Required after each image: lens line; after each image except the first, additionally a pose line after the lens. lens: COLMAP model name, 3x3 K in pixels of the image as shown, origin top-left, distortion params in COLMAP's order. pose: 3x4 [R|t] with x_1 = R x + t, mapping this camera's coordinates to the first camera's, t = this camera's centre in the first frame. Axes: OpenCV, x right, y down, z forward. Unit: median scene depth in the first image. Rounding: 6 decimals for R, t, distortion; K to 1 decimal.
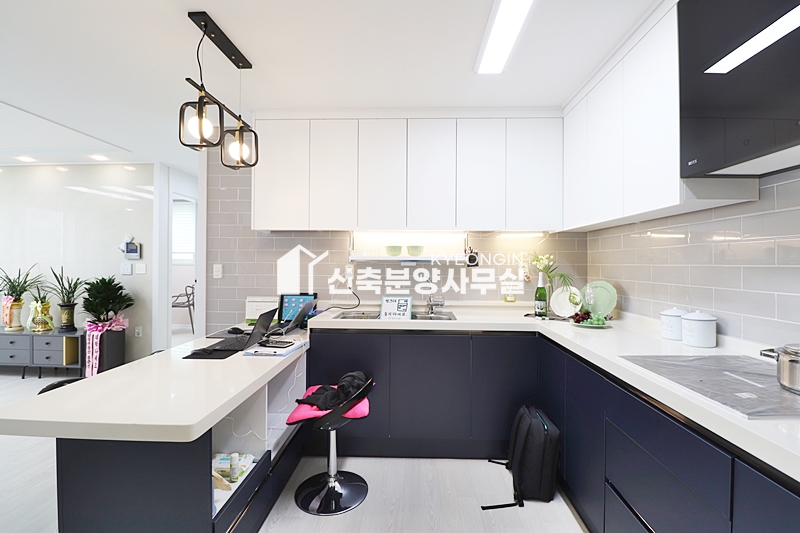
lens RADIAL K [[369.7, 0, 405.2], [0, 369.7, 260.6], [0, 0, 1]] dist [0.000936, -0.013773]
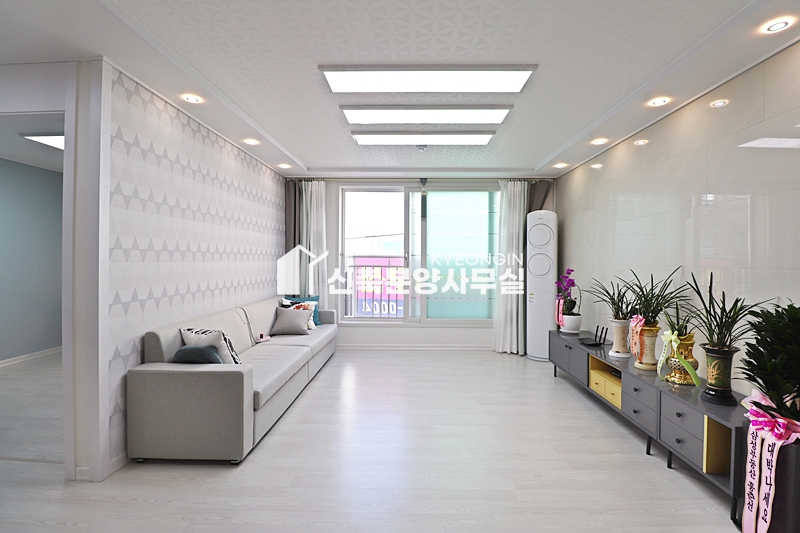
lens RADIAL K [[369.7, 0, 405.2], [0, 369.7, 260.6], [0, 0, 1]] dist [0.000936, -0.013773]
pose [[0.021983, -0.007673, -0.999729, -0.425396], [-0.000822, 0.999970, -0.007693, 0.002435], [0.999758, 0.000991, 0.021976, 0.557780]]
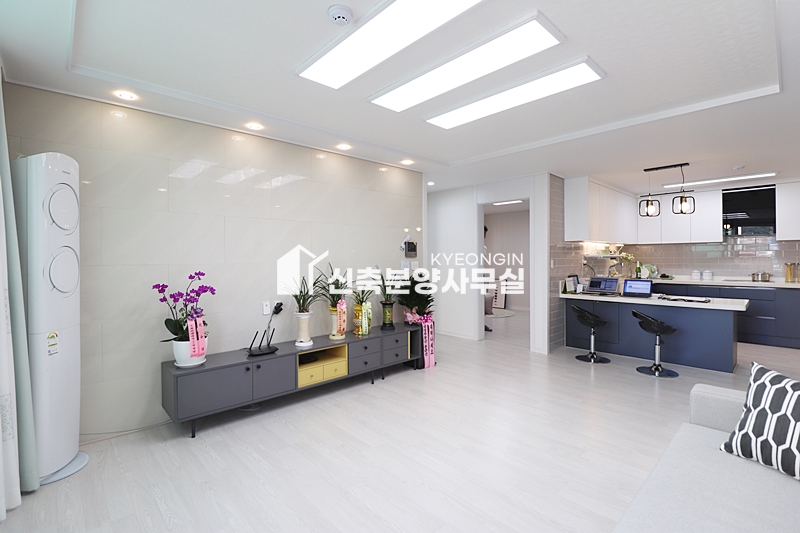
lens RADIAL K [[369.7, 0, 405.2], [0, 369.7, 260.6], [0, 0, 1]] dist [0.000936, -0.013773]
pose [[0.673547, -0.015747, 0.738977, -1.638904], [0.013057, 0.999871, 0.009405, -0.002333], [-0.739029, 0.003315, 0.673665, 0.288135]]
